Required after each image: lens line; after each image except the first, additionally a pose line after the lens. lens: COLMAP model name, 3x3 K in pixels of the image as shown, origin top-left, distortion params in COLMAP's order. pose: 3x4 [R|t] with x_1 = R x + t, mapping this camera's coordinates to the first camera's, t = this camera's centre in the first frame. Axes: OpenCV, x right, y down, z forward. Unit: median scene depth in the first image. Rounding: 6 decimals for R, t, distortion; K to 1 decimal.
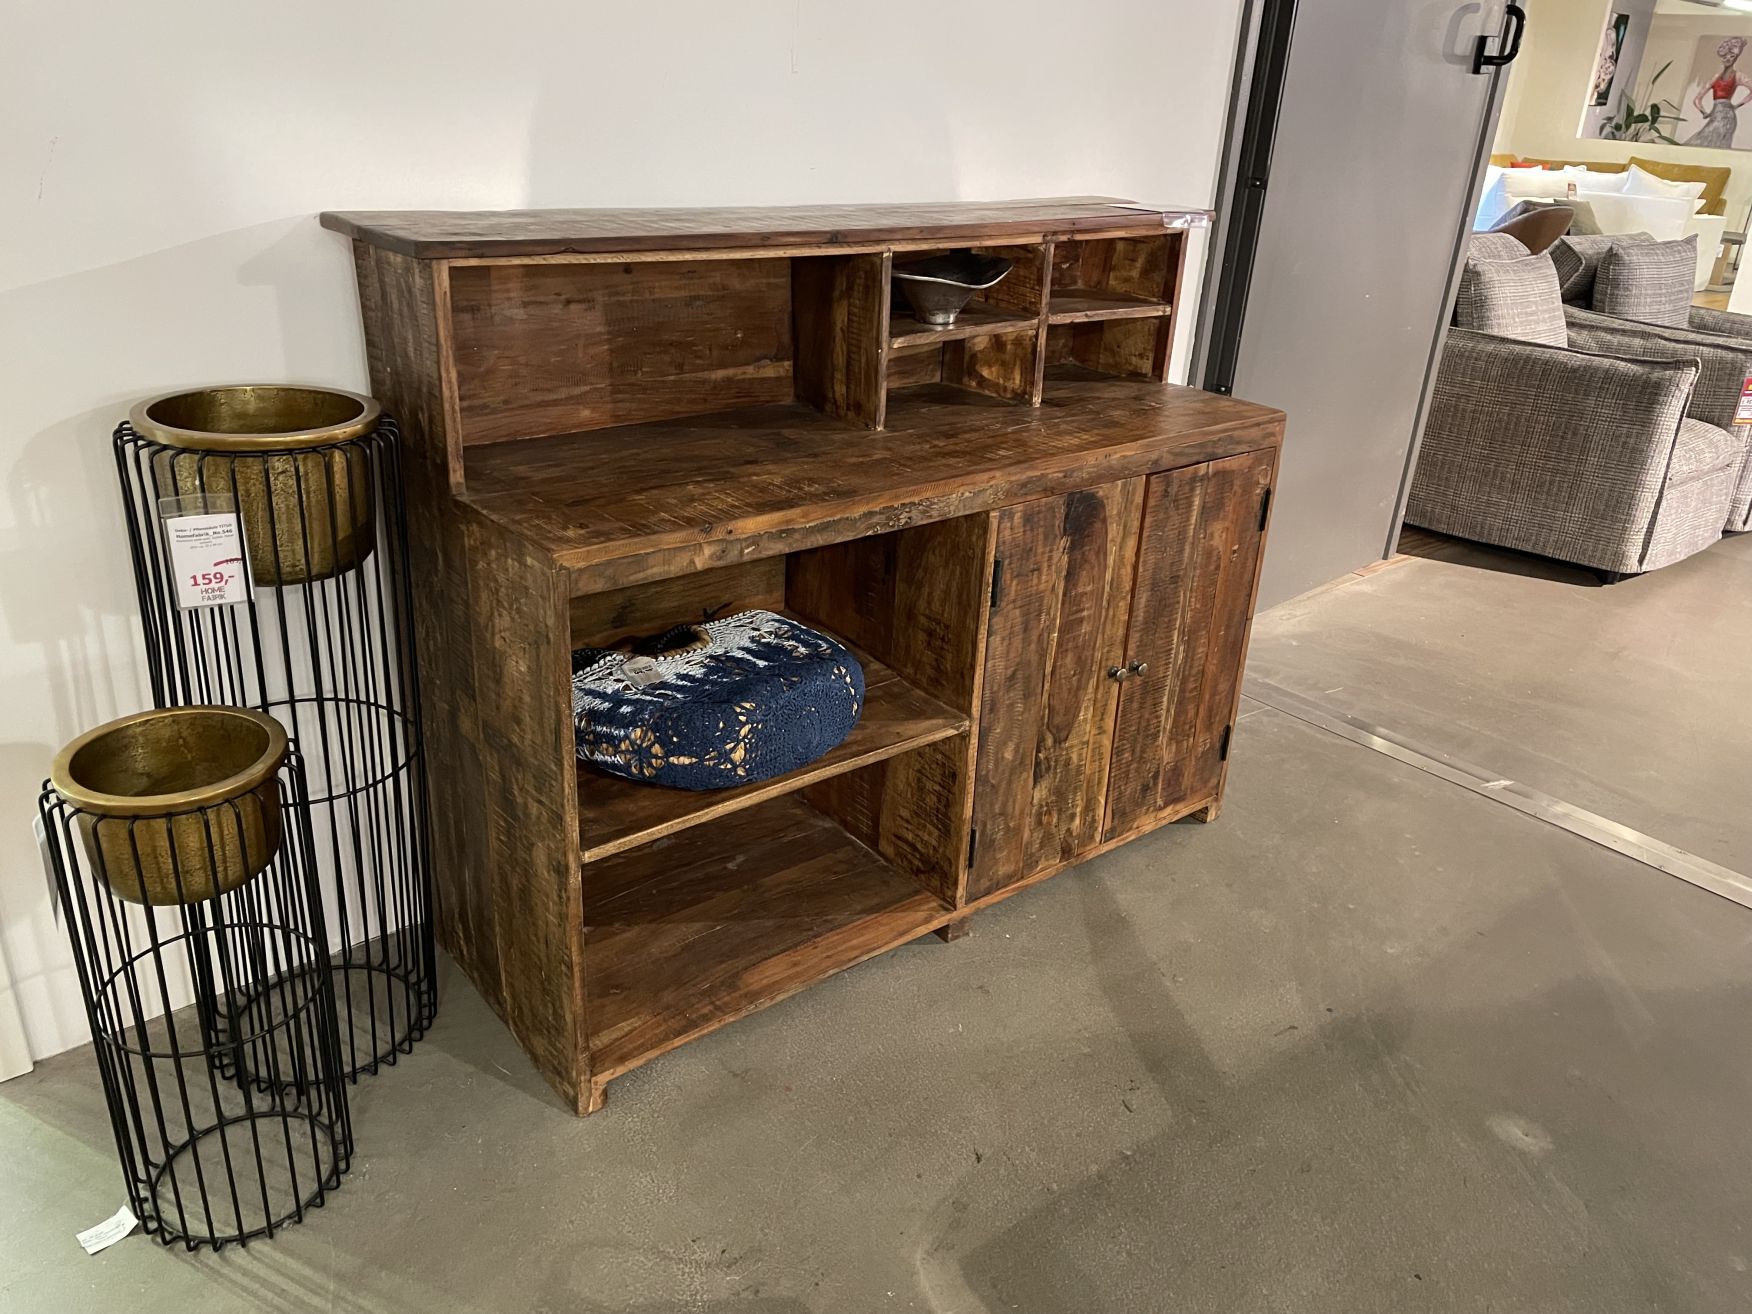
lens RADIAL K [[1315.1, 0, 872.6], [0, 1315.1, 628.0], [0, 0, 1]] dist [0.094686, -0.116370]
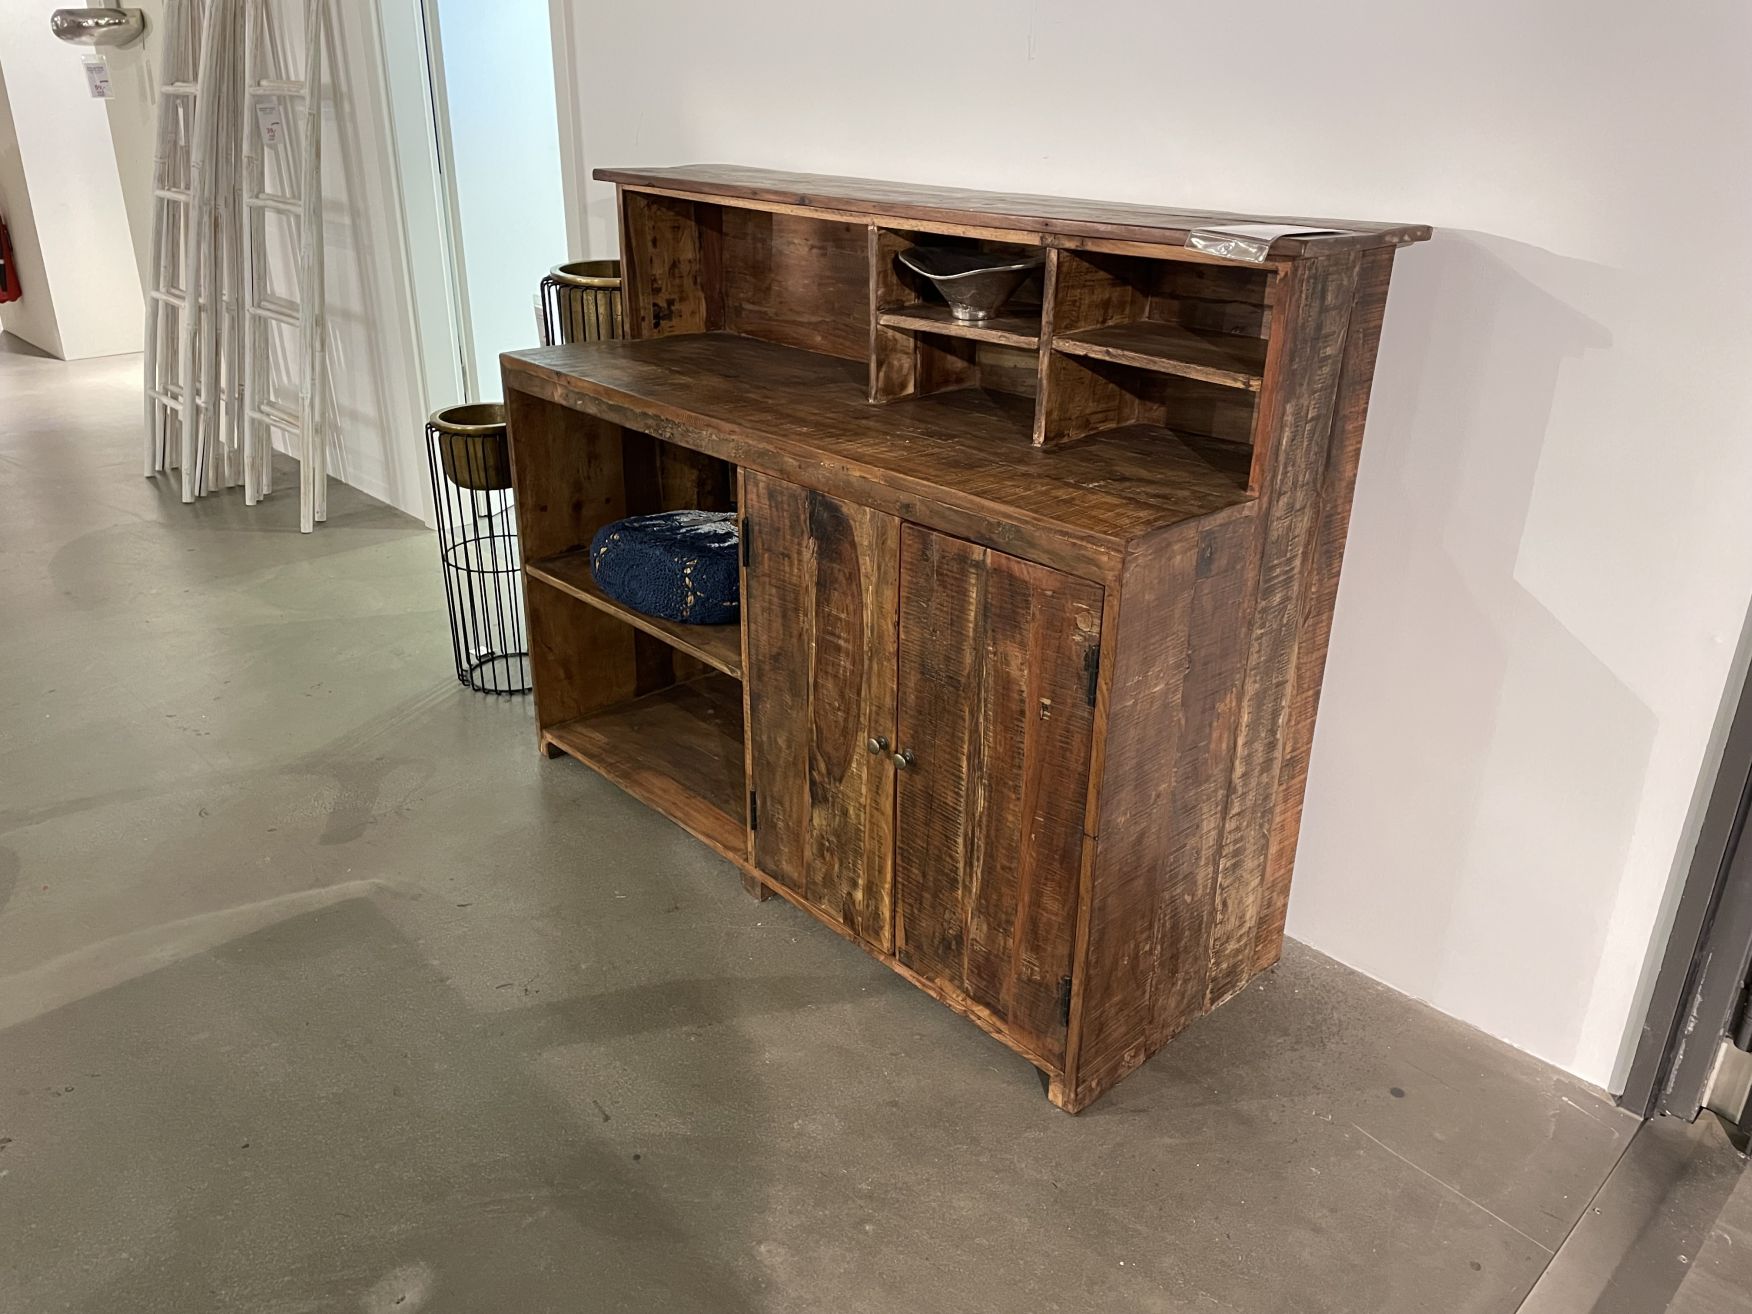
lens RADIAL K [[1315.1, 0, 872.6], [0, 1315.1, 628.0], [0, 0, 1]] dist [0.094686, -0.116370]
pose [[0.078187, 0.338240, -0.937806, 0.982299], [-0.397687, 0.873182, 0.281776, -0.275680], [0.914184, 0.350922, 0.202785, 0.827649]]
